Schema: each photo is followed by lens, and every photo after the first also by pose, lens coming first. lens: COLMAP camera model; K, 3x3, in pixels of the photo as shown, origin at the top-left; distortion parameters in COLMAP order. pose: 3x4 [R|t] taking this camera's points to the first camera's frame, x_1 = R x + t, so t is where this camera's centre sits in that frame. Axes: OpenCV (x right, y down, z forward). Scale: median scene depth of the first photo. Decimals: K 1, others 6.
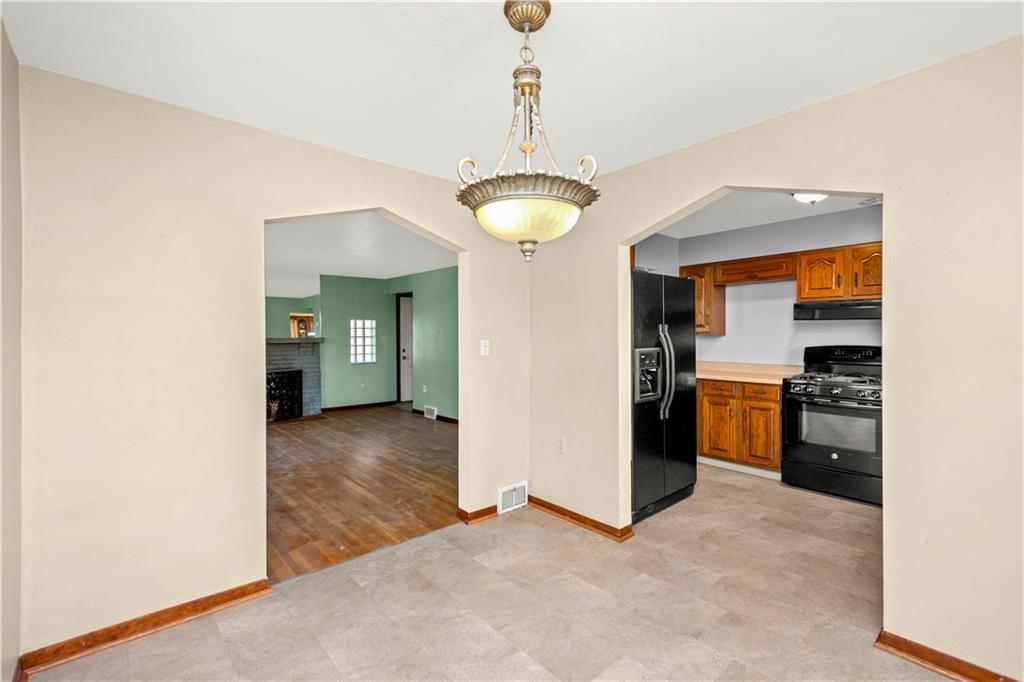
lens RADIAL K [[448.8, 0, 513.6], [0, 448.8, 337.7], [0, 0, 1]] dist [0.010593, -0.000436]
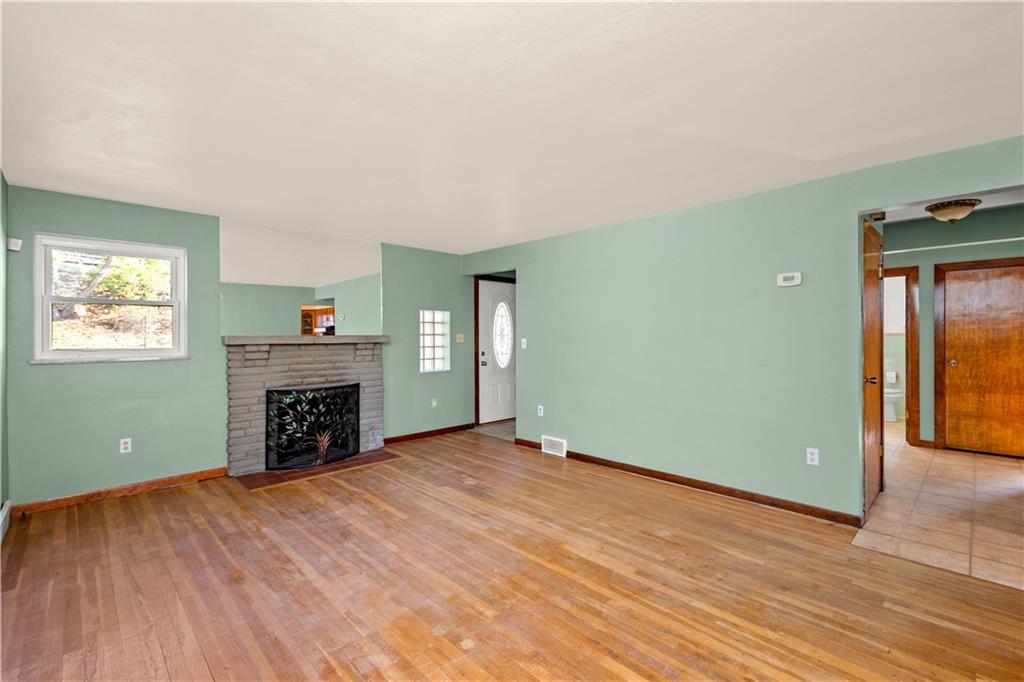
lens RADIAL K [[446.6, 0, 511.0], [0, 446.6, 336.1], [0, 0, 1]] dist [0.011147, -0.000037]
pose [[0.998945, 0.001379, 0.045911, -0.457294], [-0.001197, 0.999991, -0.003992, 0.005675], [-0.045916, 0.003933, 0.998938, 0.536940]]
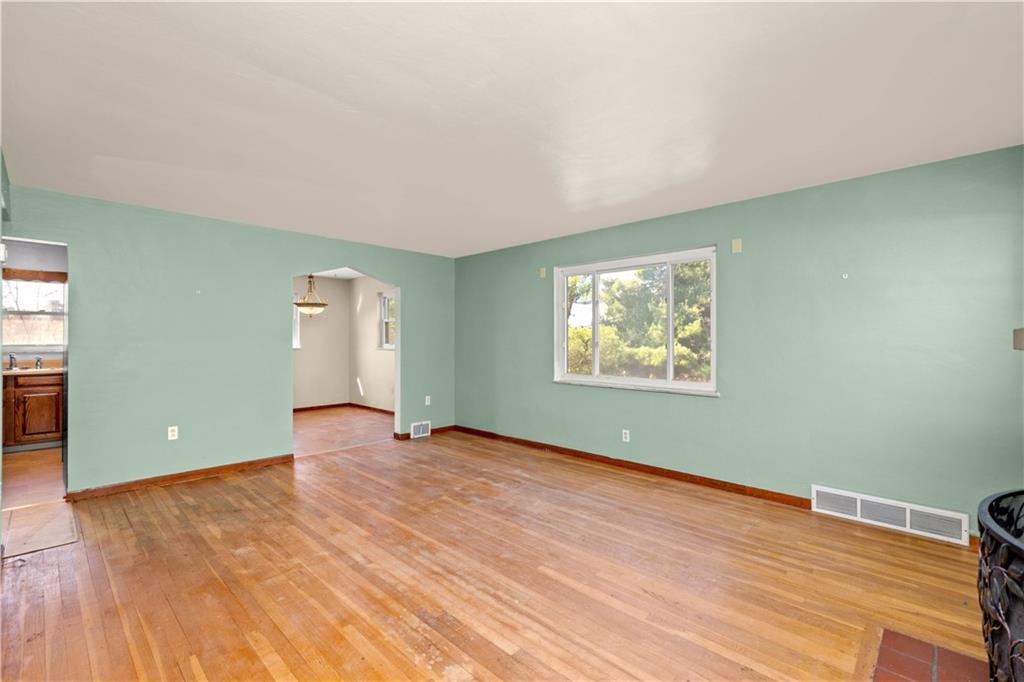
lens RADIAL K [[448.8, 0, 513.6], [0, 448.8, 337.7], [0, 0, 1]] dist [0.010593, -0.000436]
pose [[-0.996325, 0.003697, -0.085577, -0.512728], [0.003590, 0.999993, 0.001408, 0.006751], [0.085581, 0.001096, -0.996331, 1.818864]]
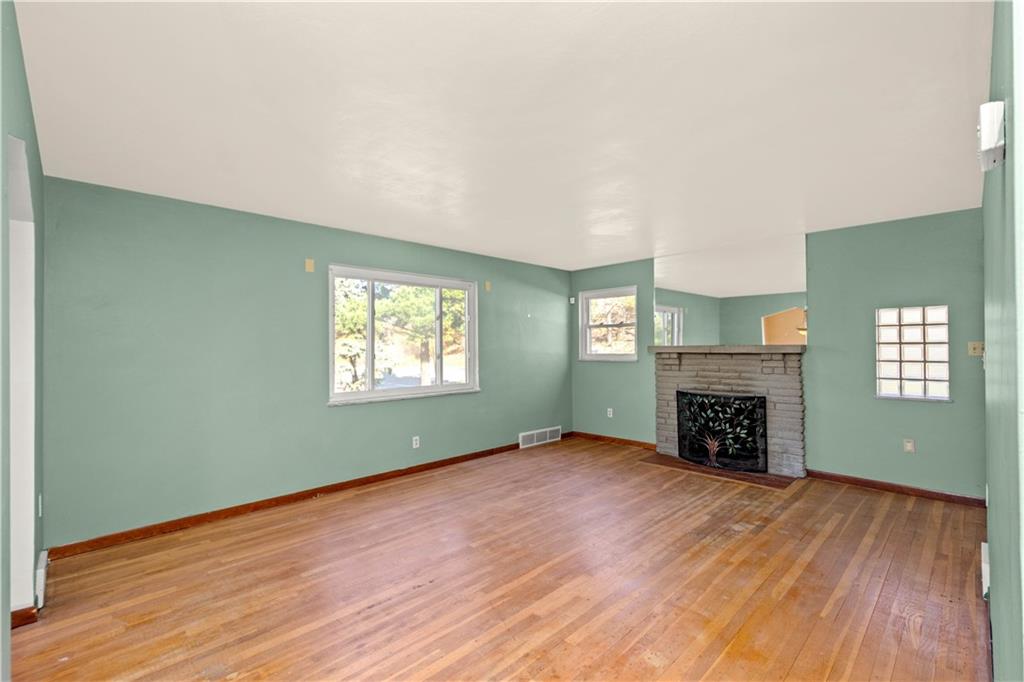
lens RADIAL K [[448.8, 0, 513.6], [0, 448.8, 337.7], [0, 0, 1]] dist [0.010593, -0.000436]
pose [[0.054523, -0.014873, -0.998402, 0.215110], [0.002064, 0.999889, -0.014782, -0.002741], [0.998510, -0.001254, 0.054548, 1.030371]]
